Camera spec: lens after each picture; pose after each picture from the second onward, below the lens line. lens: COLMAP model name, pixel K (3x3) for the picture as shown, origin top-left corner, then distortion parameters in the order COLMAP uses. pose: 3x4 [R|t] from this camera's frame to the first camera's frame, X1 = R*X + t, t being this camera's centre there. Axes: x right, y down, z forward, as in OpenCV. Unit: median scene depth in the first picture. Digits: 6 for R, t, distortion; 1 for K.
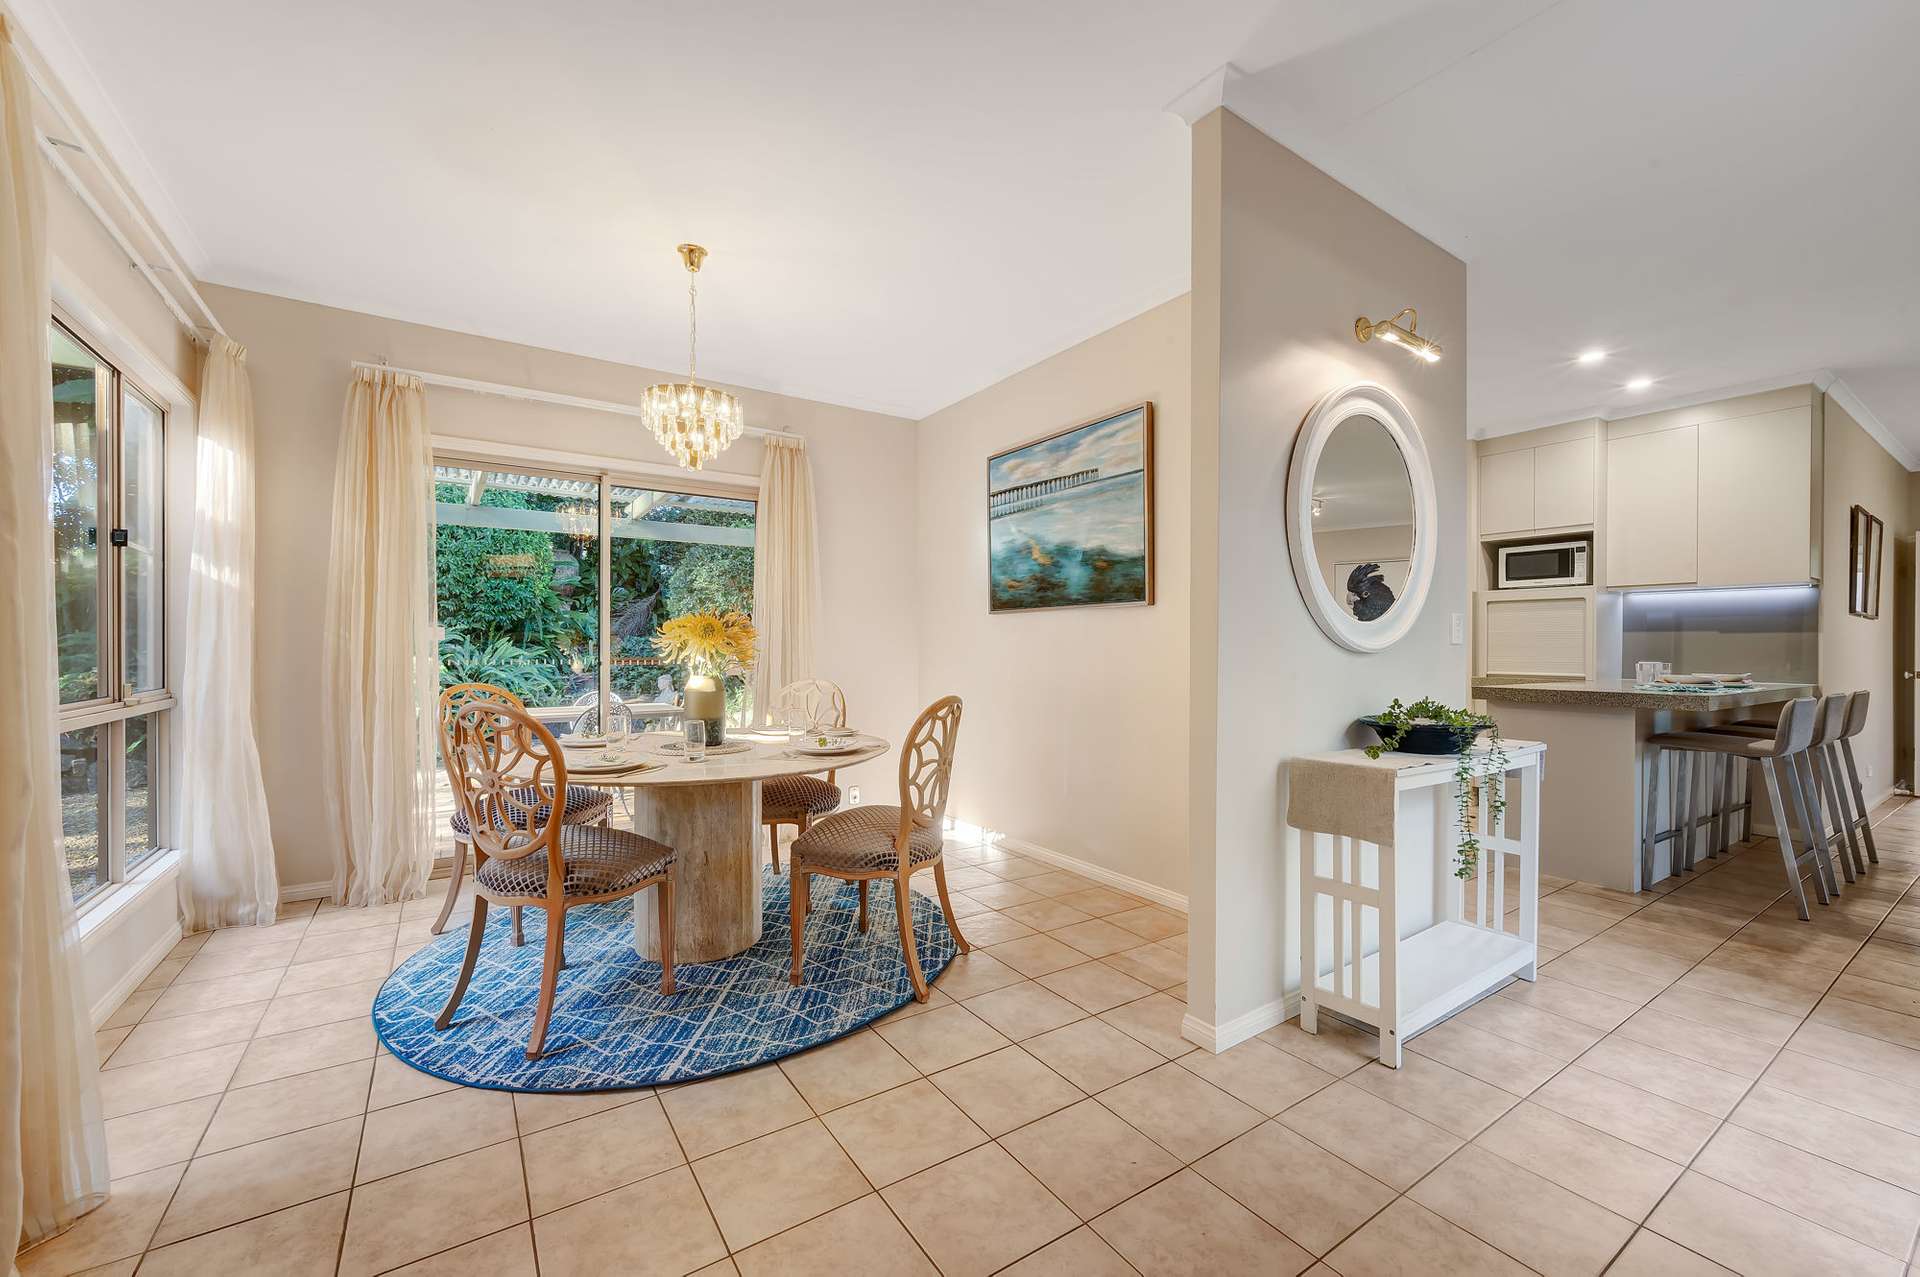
lens RADIAL K [[763.4, 0, 961.8], [0, 763.4, 648.7], [0, 0, 1]] dist [-0.002761, -0.000145]
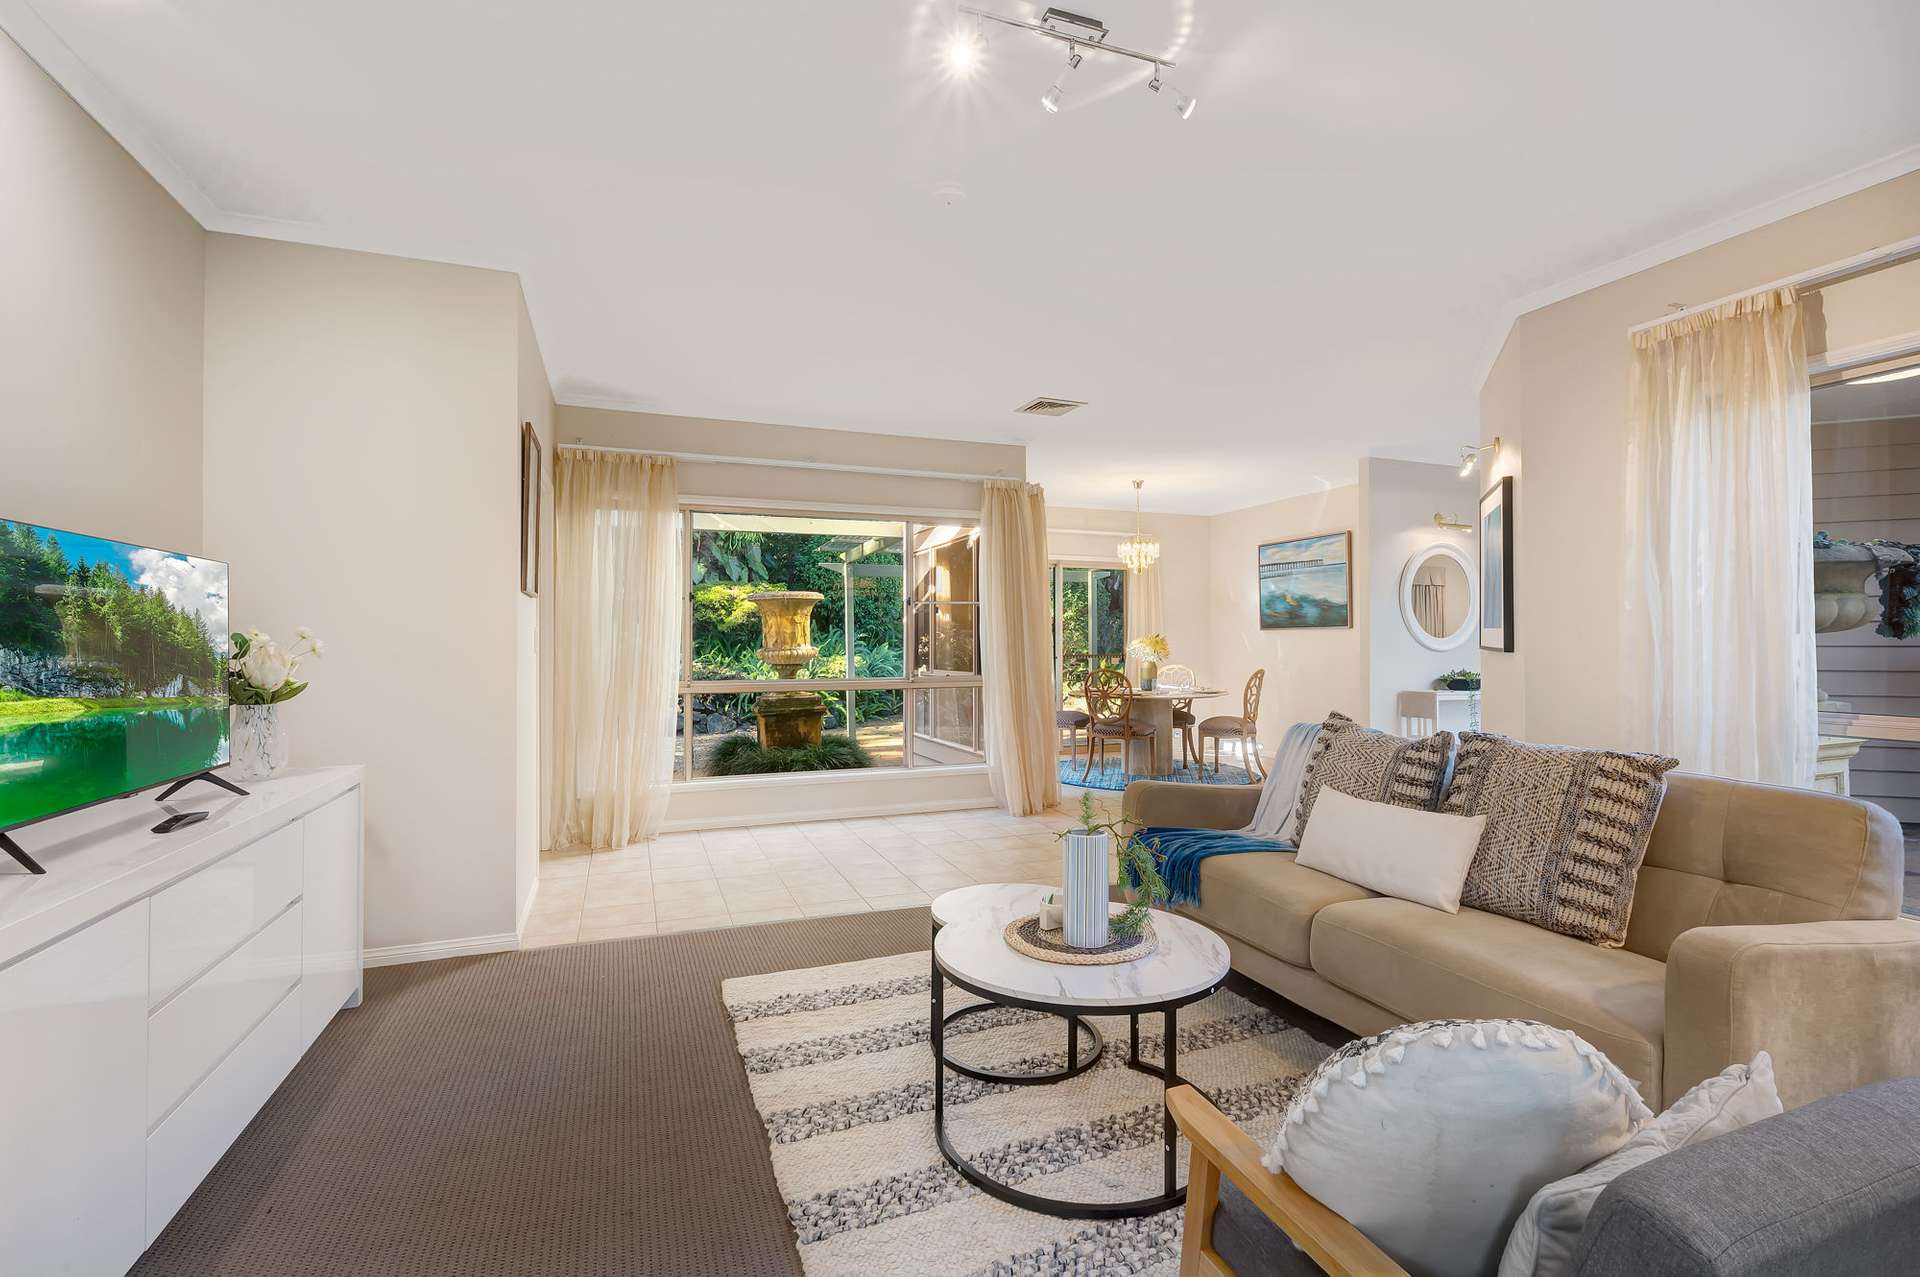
lens RADIAL K [[850.0, 0, 949.1], [0, 850.0, 630.3], [0, 0, 1]] dist [0.003842, 0.000110]
pose [[0.972748, -0.009429, -0.231673, -0.262724], [0.006218, 0.999874, -0.014585, -0.022081], [0.231781, 0.012747, 0.972684, -1.413424]]
